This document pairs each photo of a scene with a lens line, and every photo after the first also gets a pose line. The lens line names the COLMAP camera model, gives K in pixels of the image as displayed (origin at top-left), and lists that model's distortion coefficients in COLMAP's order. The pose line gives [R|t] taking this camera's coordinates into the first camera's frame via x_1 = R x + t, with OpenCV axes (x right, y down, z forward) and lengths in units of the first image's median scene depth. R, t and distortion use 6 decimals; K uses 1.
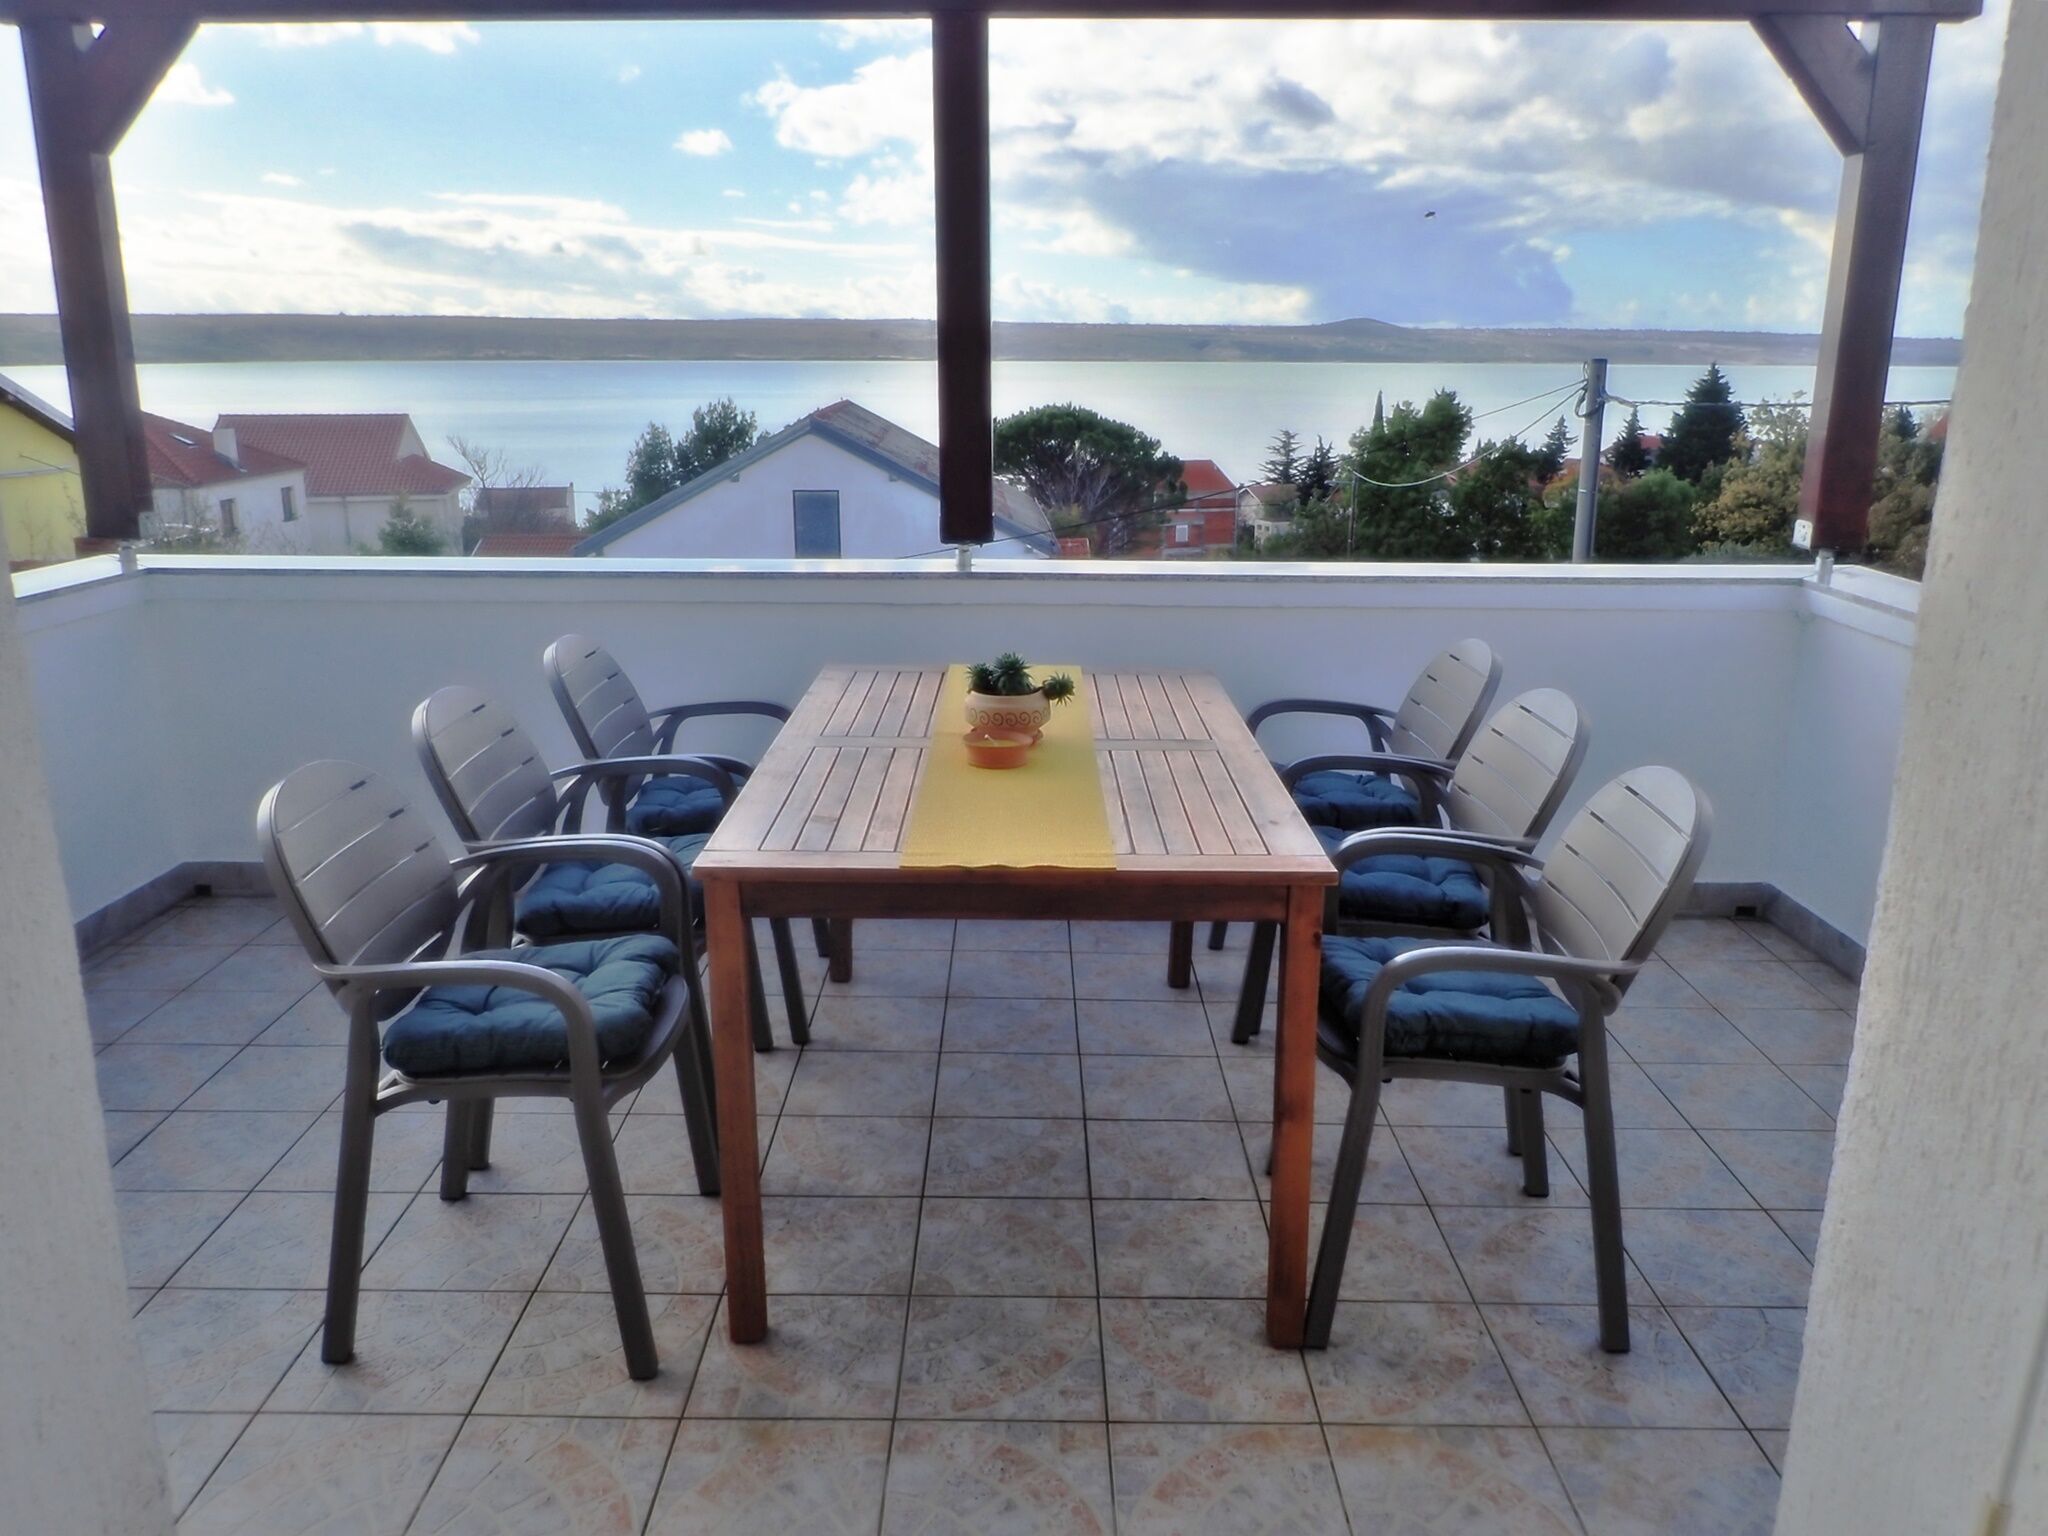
lens RADIAL K [[1504.9, 0, 1016.5], [0, 1504.9, 768.0], [0, 0, 1]] dist [0.000547, -0.010451]
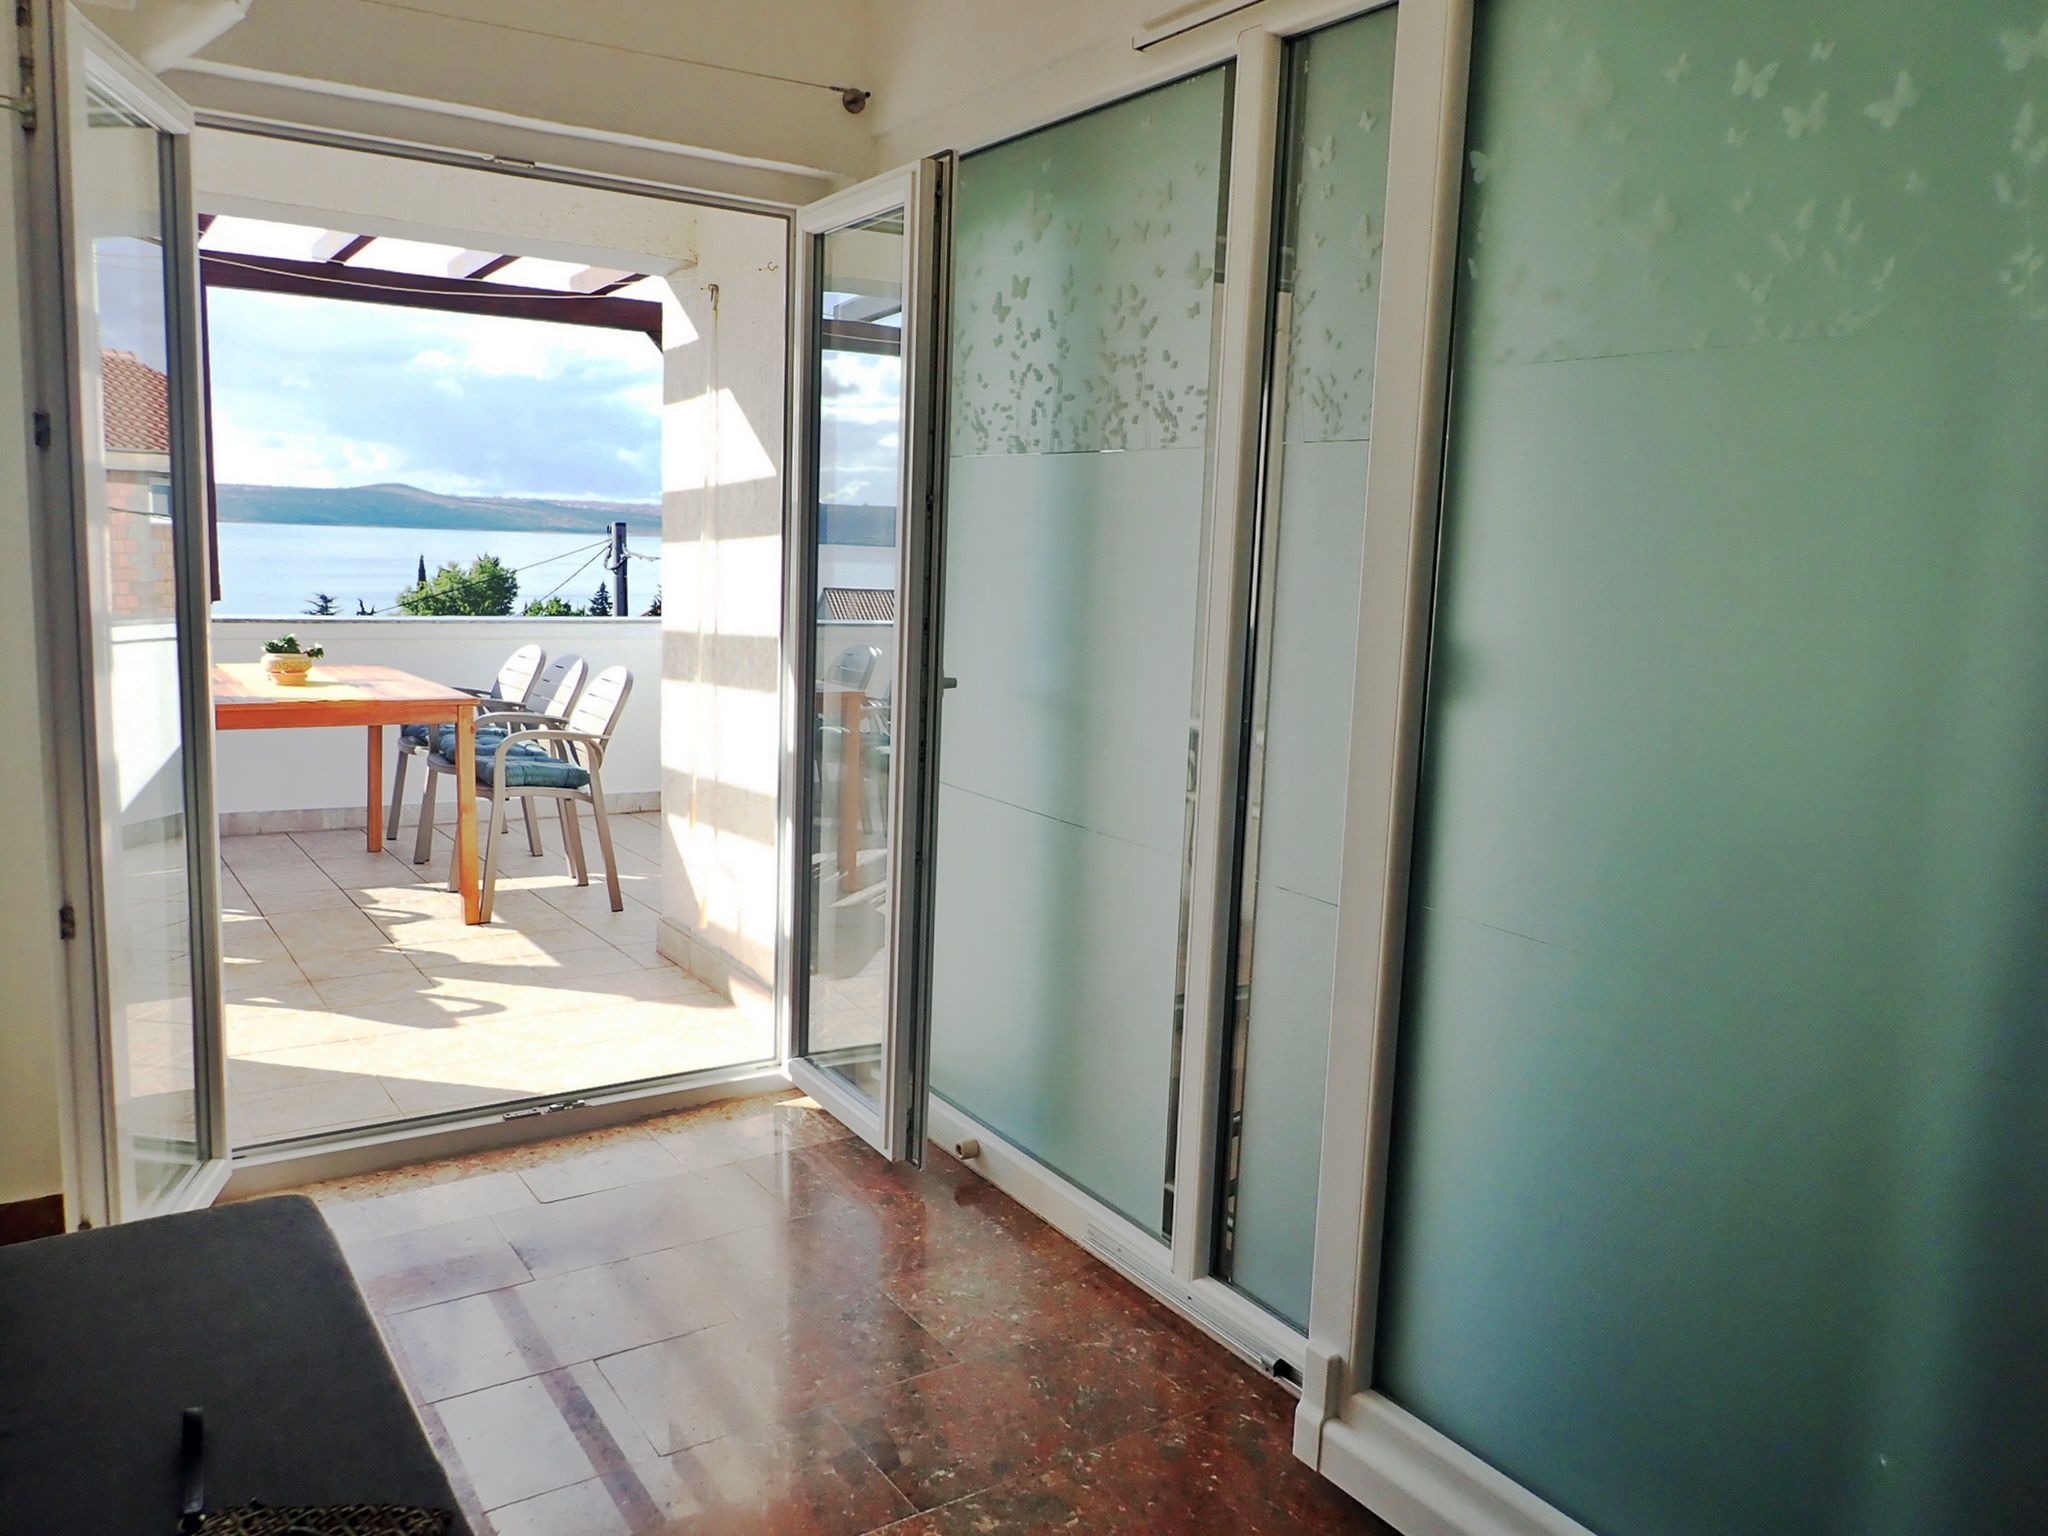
lens RADIAL K [[1504.9, 0, 1016.5], [0, 1504.9, 768.0], [0, 0, 1]] dist [0.000547, -0.010451]
pose [[0.825756, -0.056166, 0.561224, -0.324861], [0.118968, 0.989988, -0.075967, 0.350699], [-0.551338, 0.129498, 0.824170, -1.082413]]
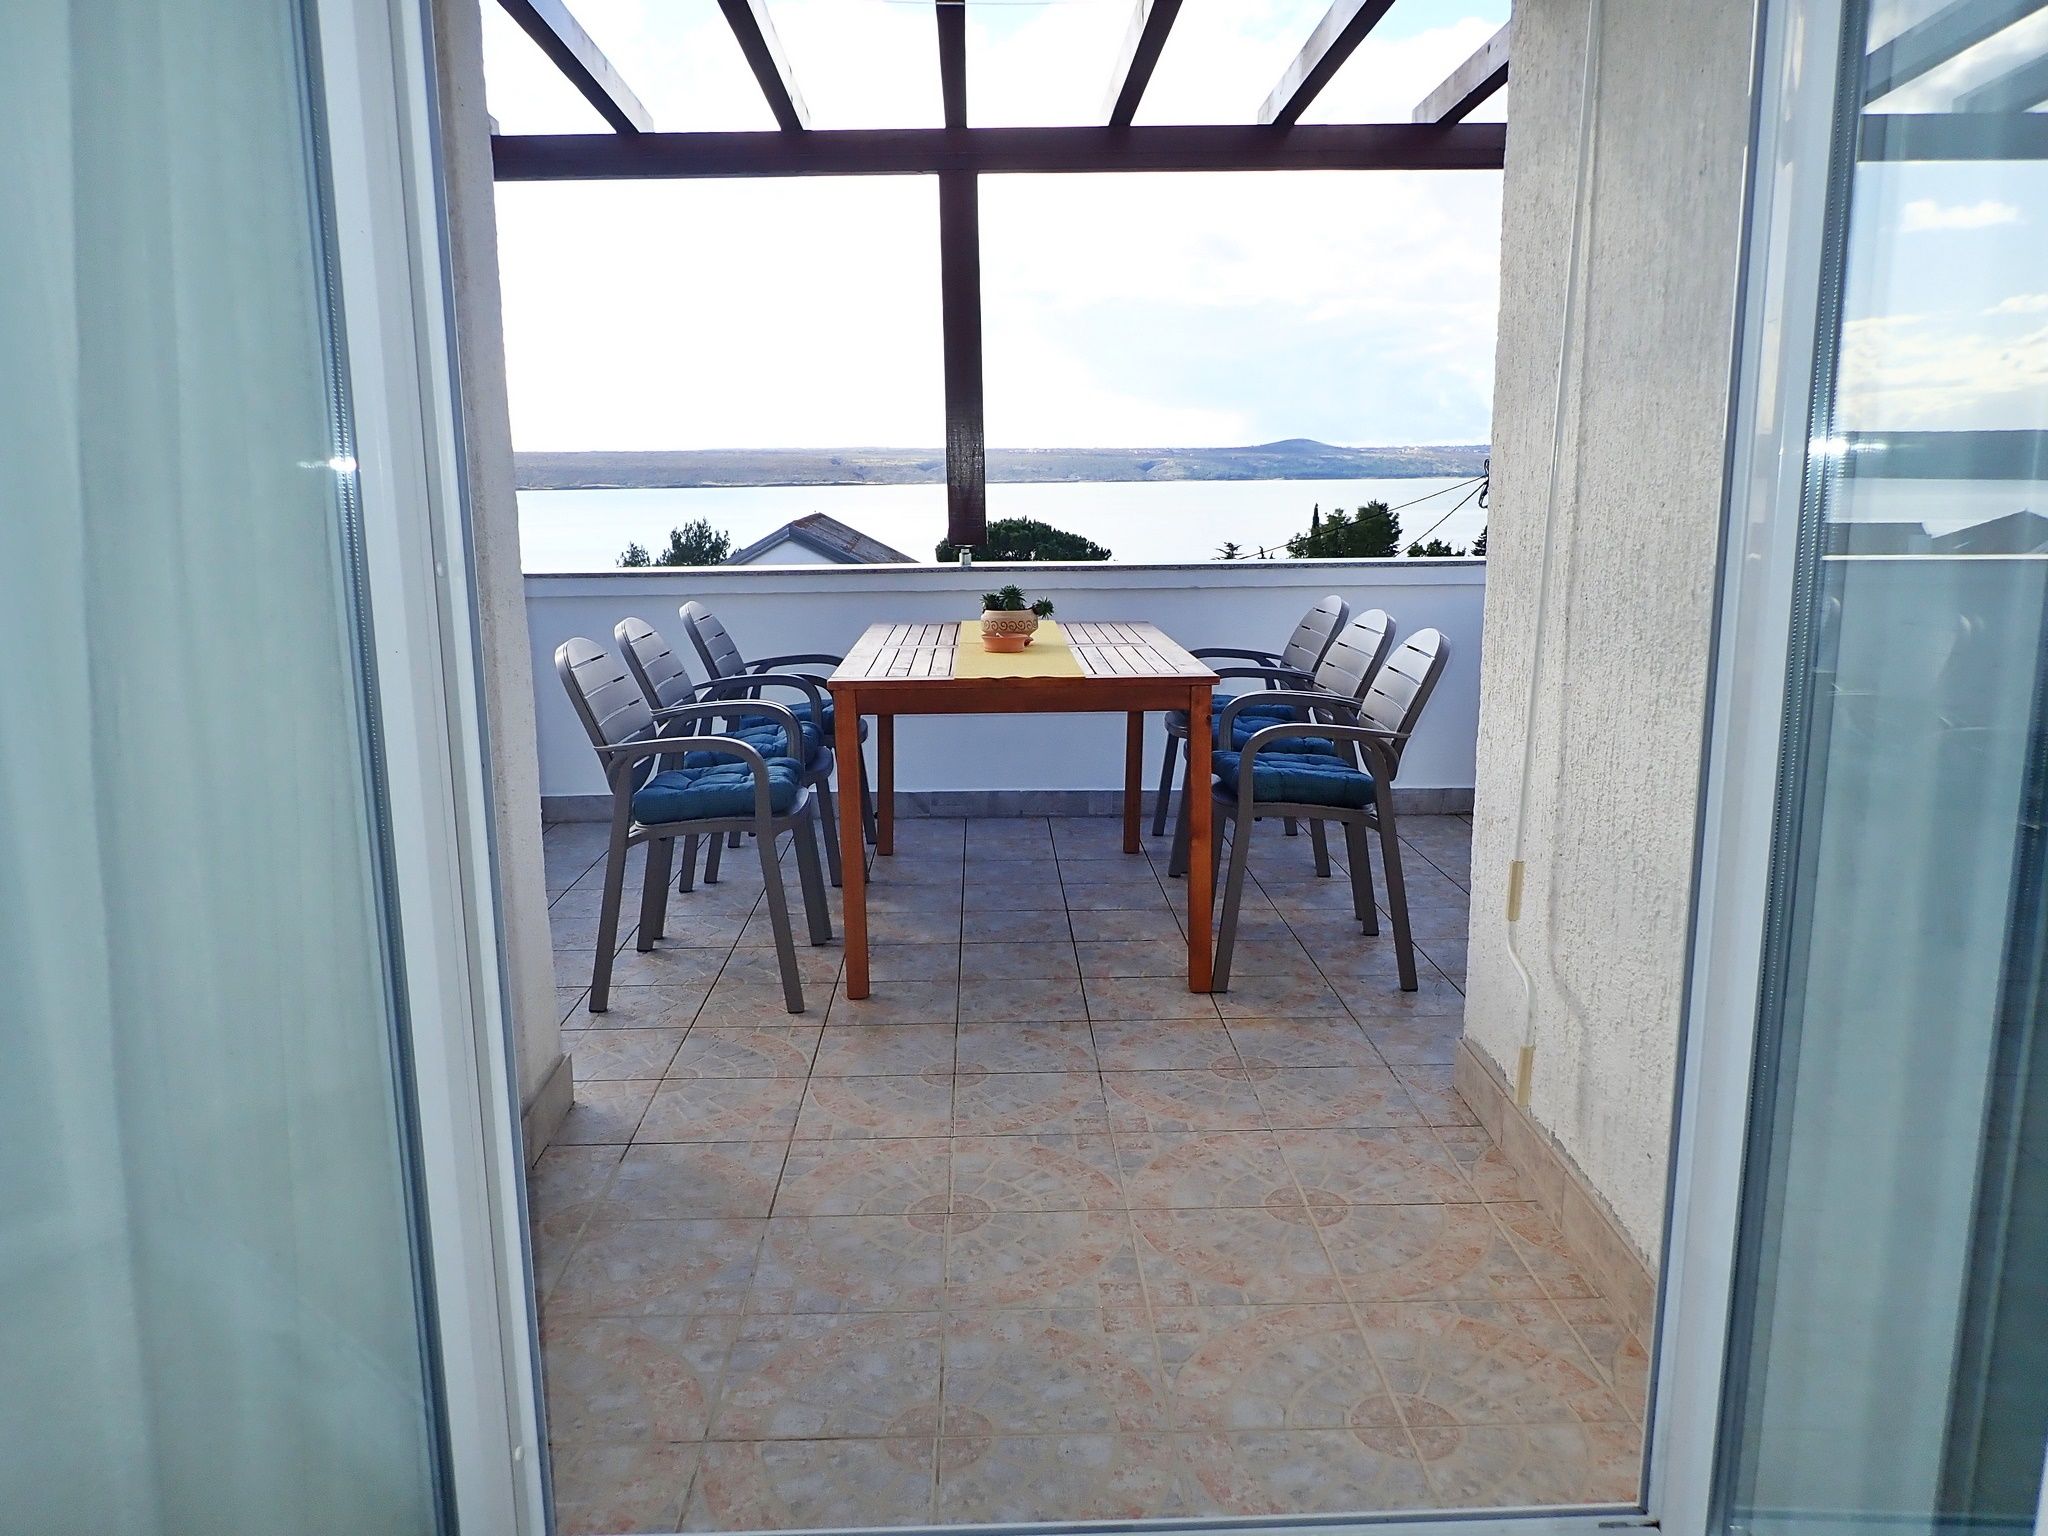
lens RADIAL K [[1480.3, 0, 1013.3], [0, 1480.3, 788.8], [0, 0, 1]] dist [-0.004762, -0.003034]
pose [[0.999439, -0.022610, 0.024702, -0.042360], [0.024140, 0.997690, -0.063496, 0.221022], [-0.023209, 0.064057, 0.997676, -0.463239]]
